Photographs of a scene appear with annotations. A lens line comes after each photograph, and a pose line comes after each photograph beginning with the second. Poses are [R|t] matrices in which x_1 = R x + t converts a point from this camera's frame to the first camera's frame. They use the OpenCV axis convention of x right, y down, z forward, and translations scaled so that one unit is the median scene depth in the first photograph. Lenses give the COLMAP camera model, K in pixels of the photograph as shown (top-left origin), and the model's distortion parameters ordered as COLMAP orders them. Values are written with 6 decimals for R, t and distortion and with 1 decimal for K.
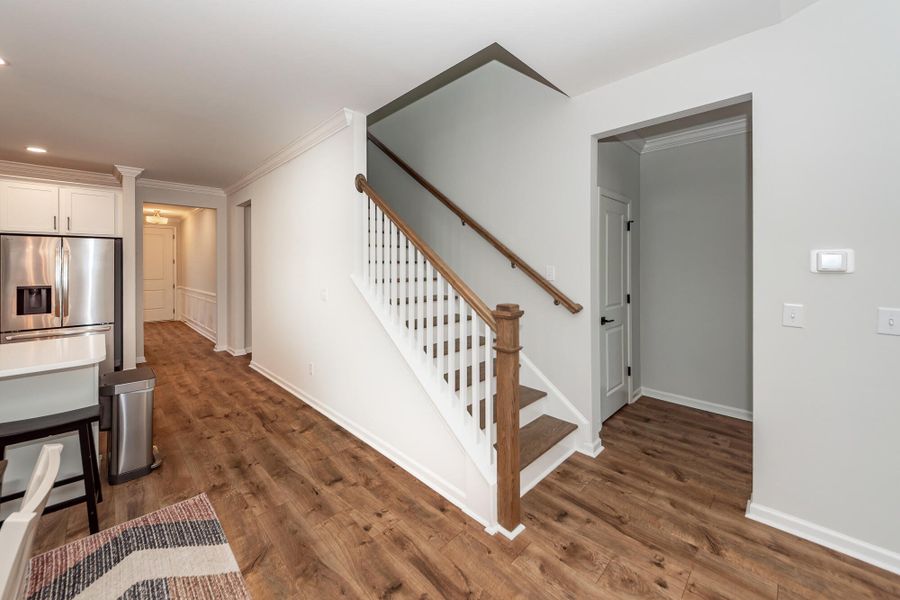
lens RADIAL K [[347.3, 0, 447.7], [0, 347.3, 267.6], [0, 0, 1]] dist [0.006771, -0.000339]
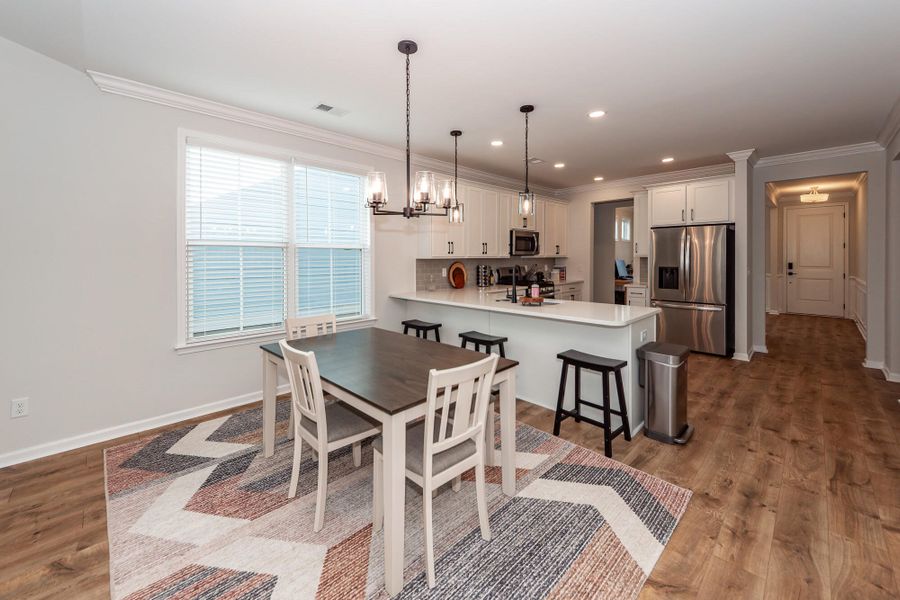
lens RADIAL K [[356.9, 0, 442.0], [0, 356.9, 260.2], [0, 0, 1]] dist [-0.000862, -0.000326]
pose [[-0.017906, 0.012364, -0.999763, 0.221181], [0.002910, 0.999920, 0.012313, 0.013972], [0.999835, -0.002689, -0.017941, 0.306773]]
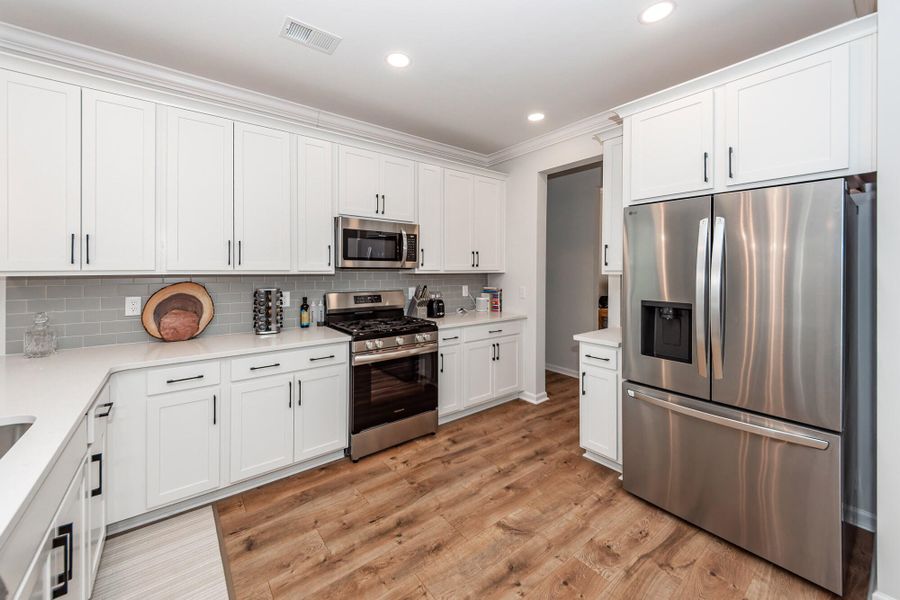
lens RADIAL K [[347.3, 0, 447.7], [0, 347.3, 267.6], [0, 0, 1]] dist [0.006771, -0.000339]
pose [[-0.123230, -0.001683, -0.992377, -1.047945], [-0.003058, 0.999994, -0.001316, 0.009587], [0.992373, 0.002873, -0.123235, 1.198972]]
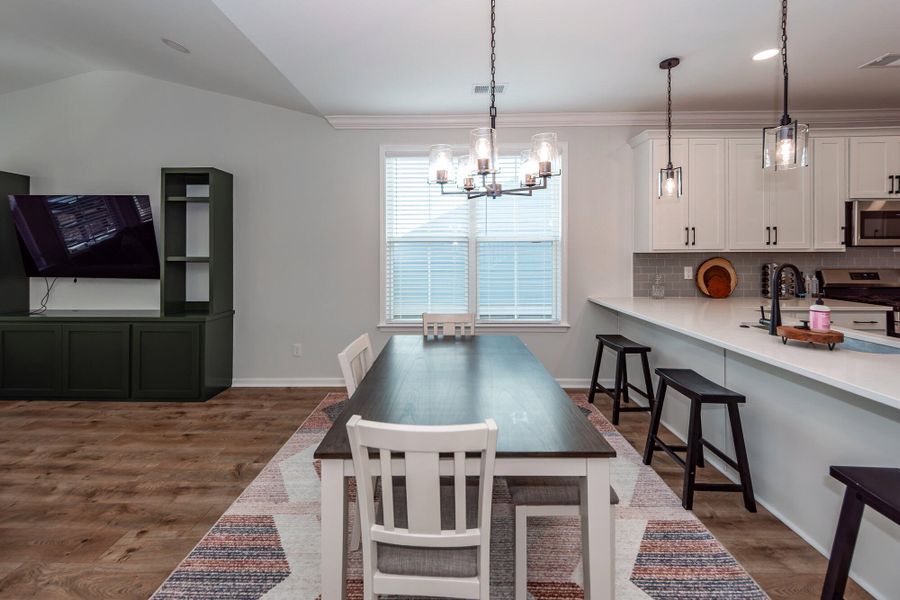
lens RADIAL K [[357.5, 0, 440.3], [0, 357.5, 250.4], [0, 0, 1]] dist [-0.000017, -0.000396]
pose [[-0.726921, 0.003294, -0.686713, -0.158616], [0.006501, 0.999977, -0.002085, 0.017873], [0.686690, -0.005980, -0.726926, 0.638252]]
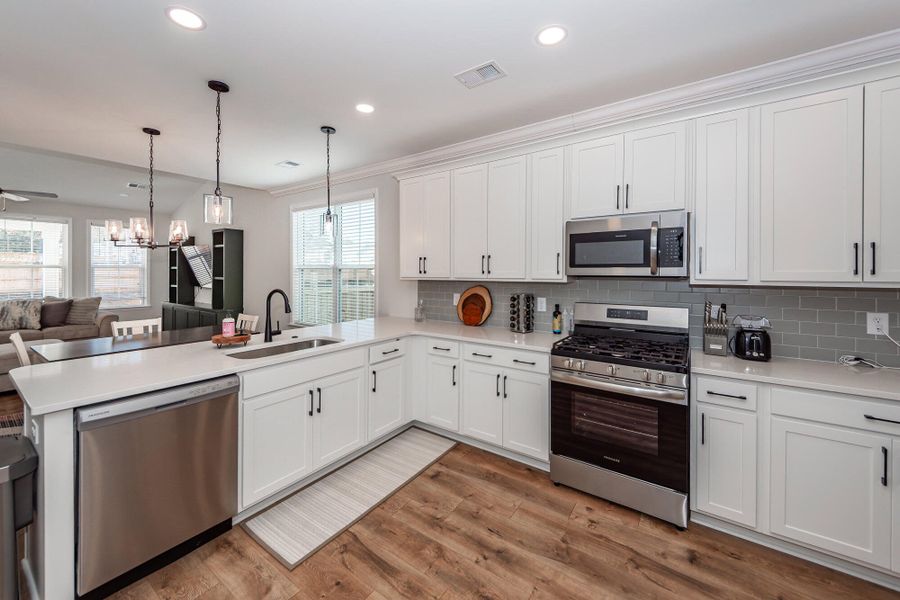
lens RADIAL K [[341.2, 0, 445.7], [0, 341.2, 276.2], [0, 0, 1]] dist [0.017119, -0.006950]
pose [[-0.984151, 0.000908, -0.177328, -1.555073], [-0.000723, 0.999958, 0.009130, 0.001750], [0.177329, 0.009114, -0.984109, 1.659759]]
